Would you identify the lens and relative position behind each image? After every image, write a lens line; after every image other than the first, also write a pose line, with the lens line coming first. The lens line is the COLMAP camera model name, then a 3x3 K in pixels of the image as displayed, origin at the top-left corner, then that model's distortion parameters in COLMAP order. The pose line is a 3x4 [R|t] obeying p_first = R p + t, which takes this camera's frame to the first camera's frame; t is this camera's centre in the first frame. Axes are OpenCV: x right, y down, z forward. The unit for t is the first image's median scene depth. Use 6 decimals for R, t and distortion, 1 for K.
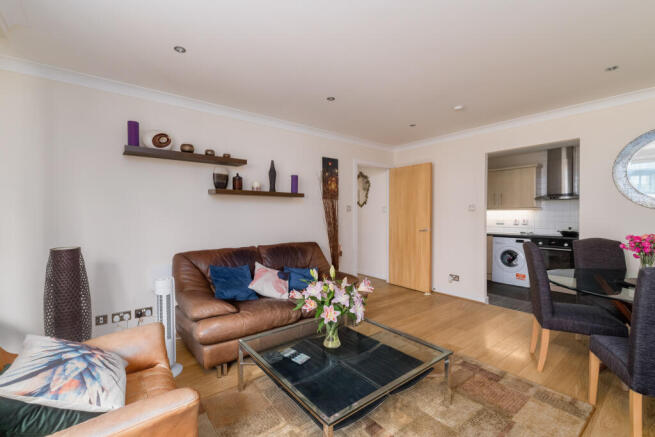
lens RADIAL K [[280.1, 0, 323.1], [0, 280.1, 219.3], [0, 0, 1]] dist [-0.000430, -0.001295]
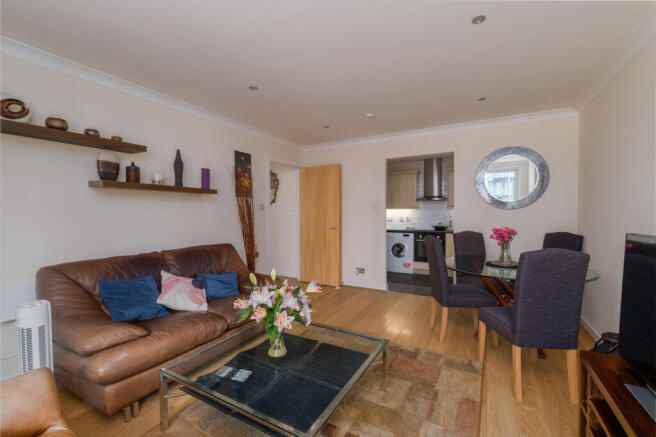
lens RADIAL K [[280.5, 0, 322.7], [0, 280.5, 220.7], [0, 0, 1]] dist [-0.000430, -0.001295]
pose [[0.928930, -0.012419, 0.370047, -0.107508], [0.008821, 0.999896, 0.011414, -0.000916], [-0.370150, -0.007338, 0.928943, 0.053238]]
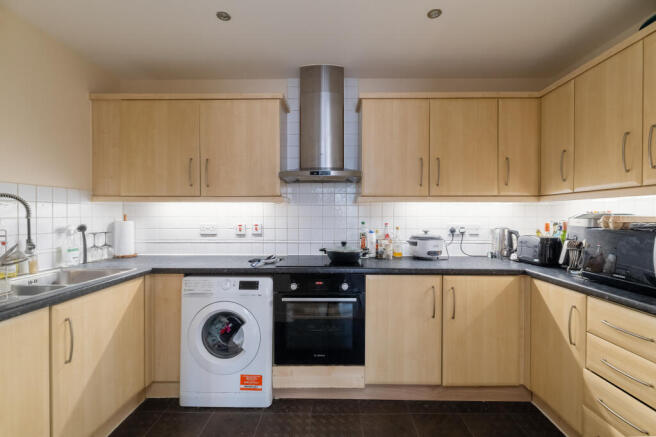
lens RADIAL K [[280.5, 0, 326.4], [0, 280.5, 218.4], [0, 0, 1]] dist [-0.000430, -0.001295]
pose [[0.637779, -0.007067, 0.770187, 0.850185], [0.009867, 0.999951, 0.001005, -0.015409], [-0.770156, 0.006958, 0.637818, 1.201435]]
